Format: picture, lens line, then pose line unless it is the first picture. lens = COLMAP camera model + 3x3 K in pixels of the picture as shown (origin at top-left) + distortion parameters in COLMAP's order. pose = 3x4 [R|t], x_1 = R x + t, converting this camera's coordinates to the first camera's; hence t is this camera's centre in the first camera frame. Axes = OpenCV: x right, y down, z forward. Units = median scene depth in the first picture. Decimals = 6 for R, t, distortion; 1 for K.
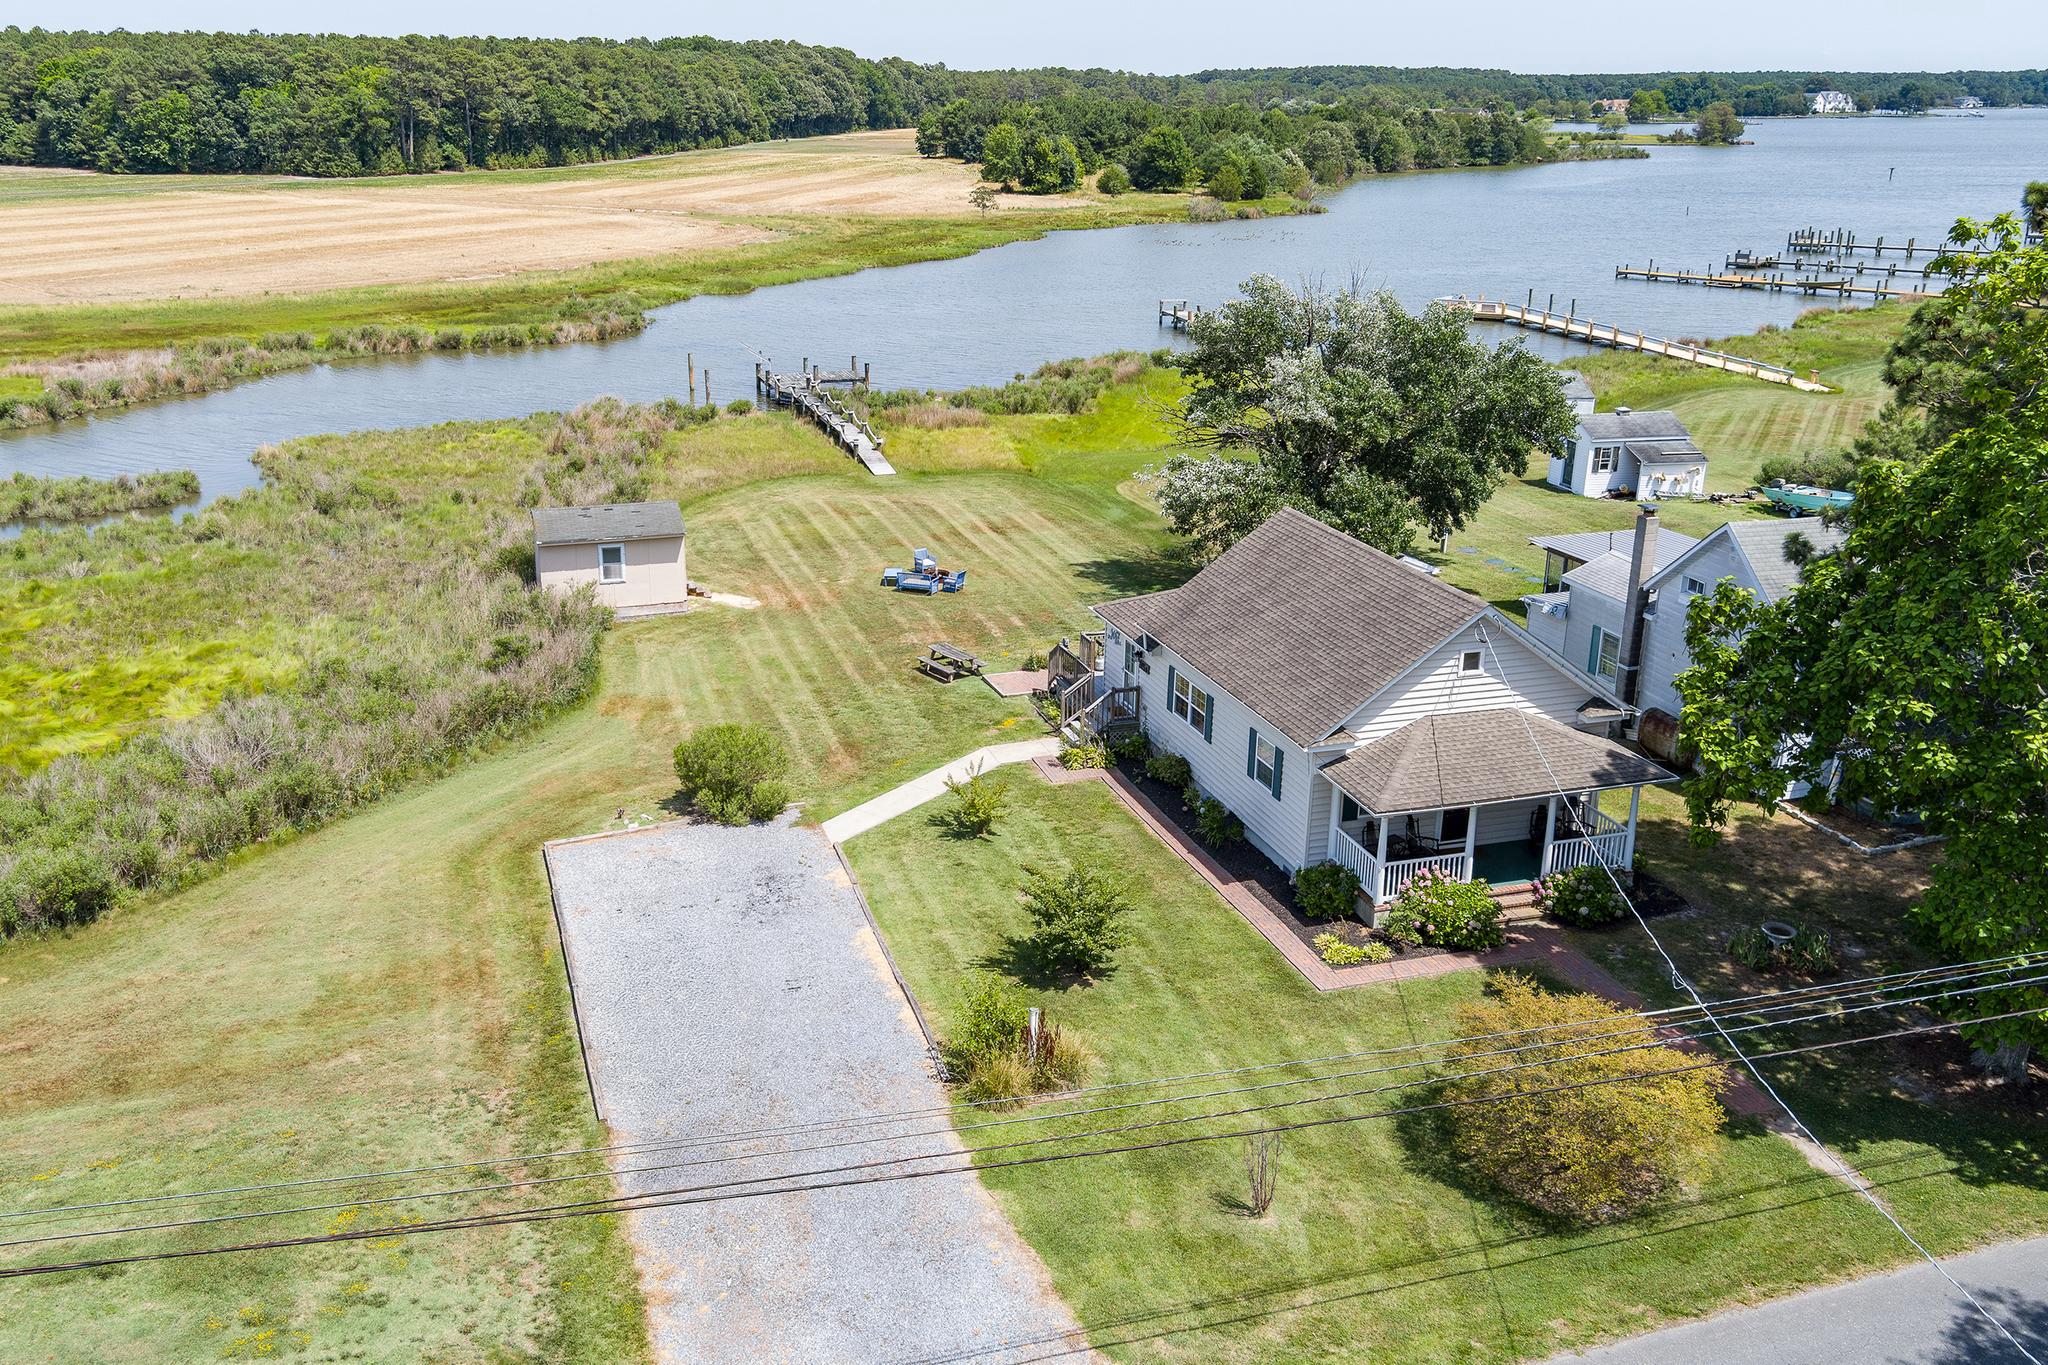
lens RADIAL K [[1772.7, 0, 923.6], [0, 1772.7, 680.4], [0, 0, 1]] dist [-0.006630, 0.012205]
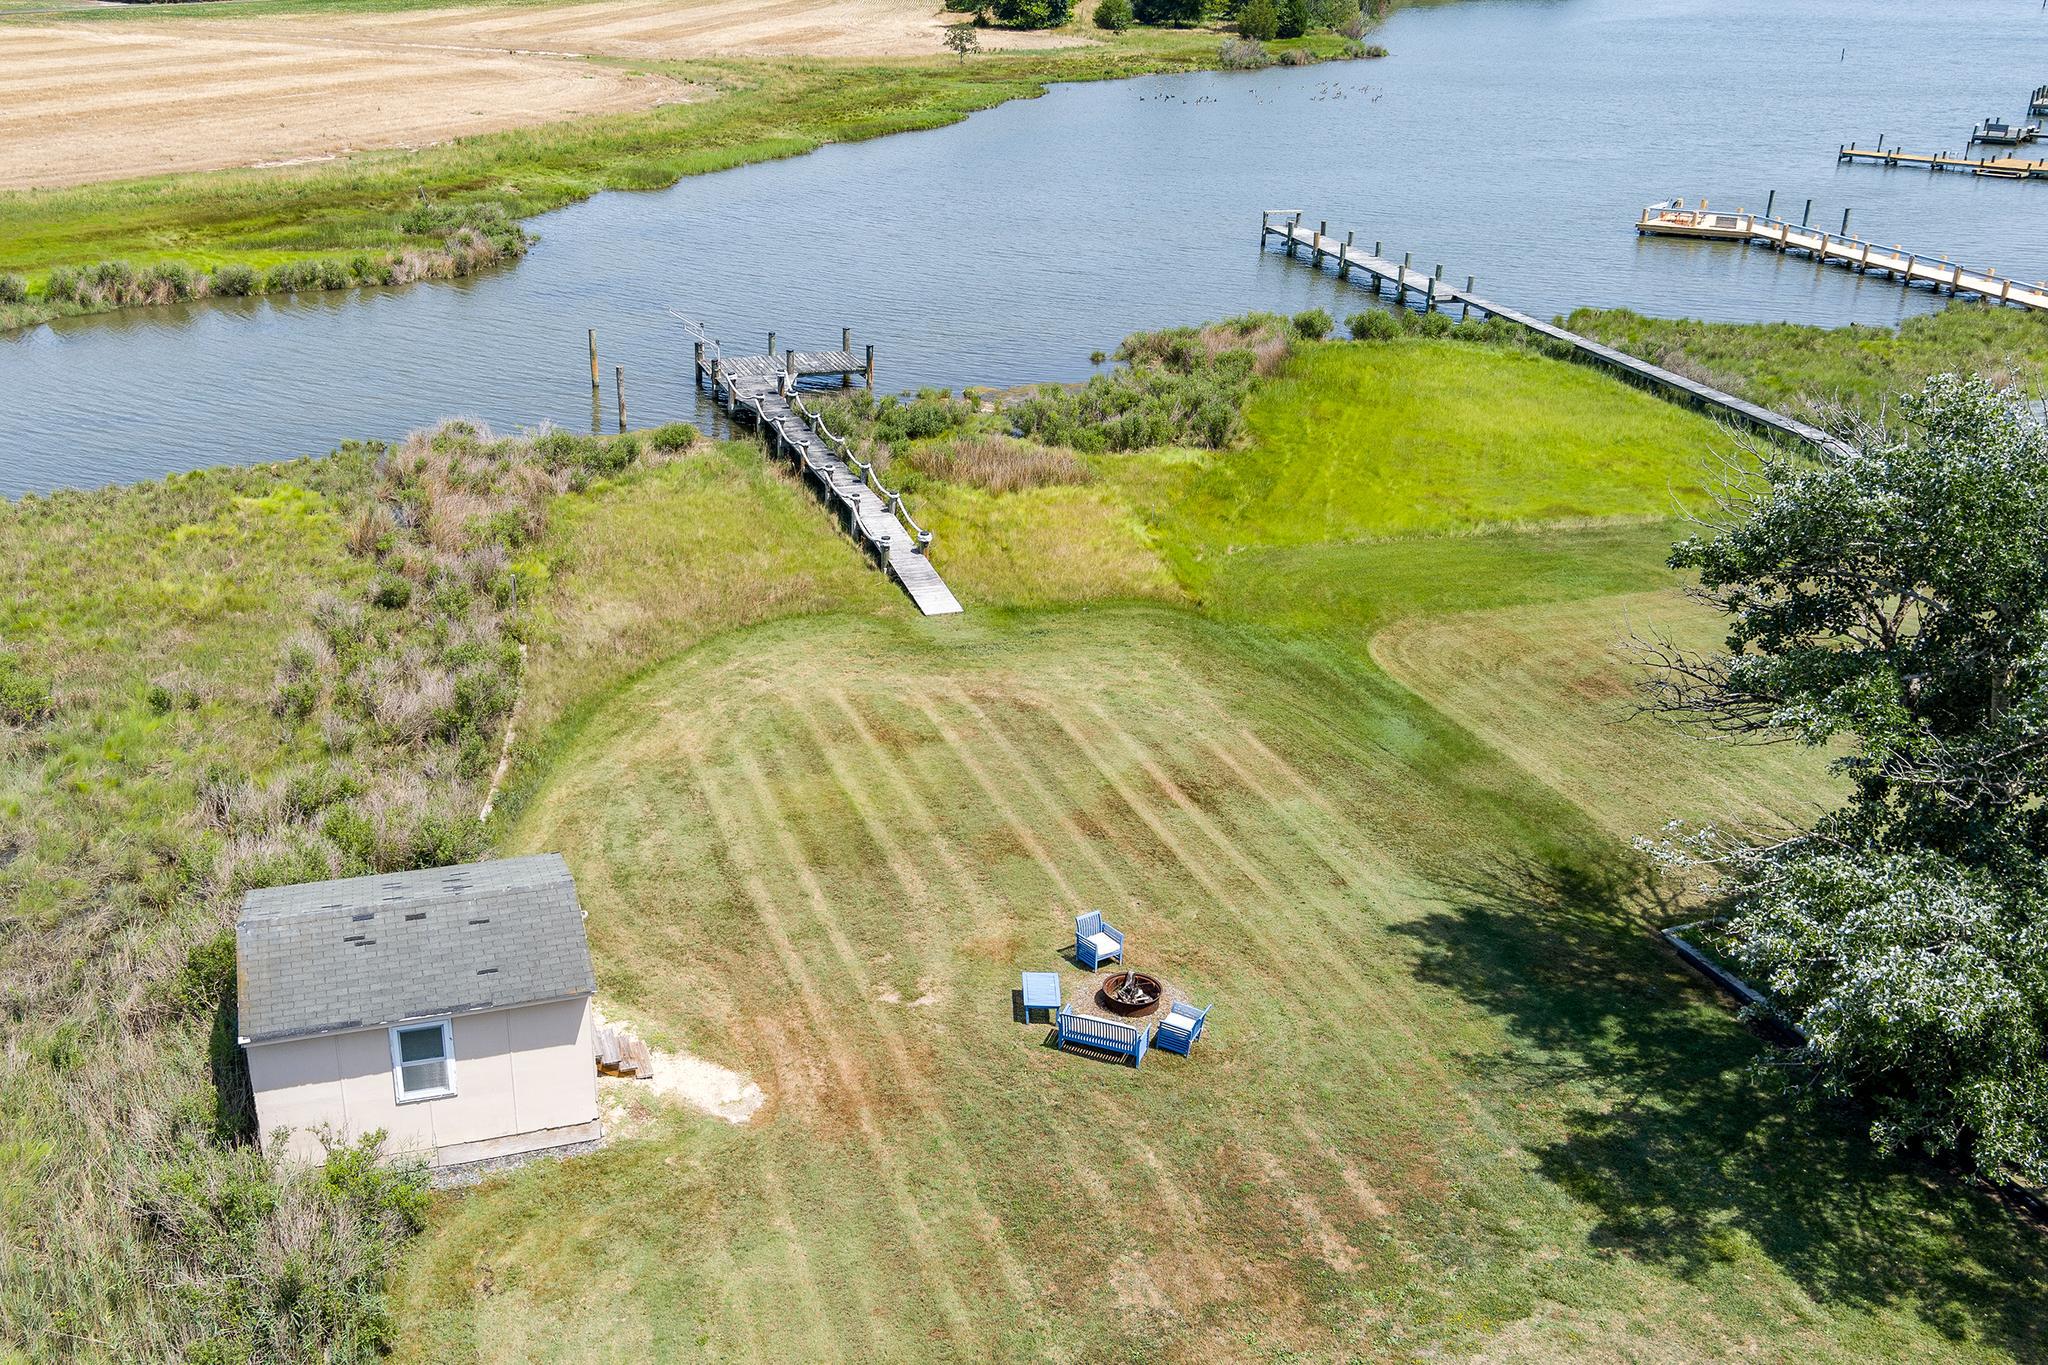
lens RADIAL K [[1895.1, 0, 865.3], [0, 1895.1, 687.1], [0, 0, 1]] dist [-0.017078, 0.037350]
pose [[0.999923, -0.002789, 0.012081, -0.033553], [0.001854, 0.997054, 0.076680, -0.086502], [-0.012259, -0.076651, 0.996983, 0.247955]]
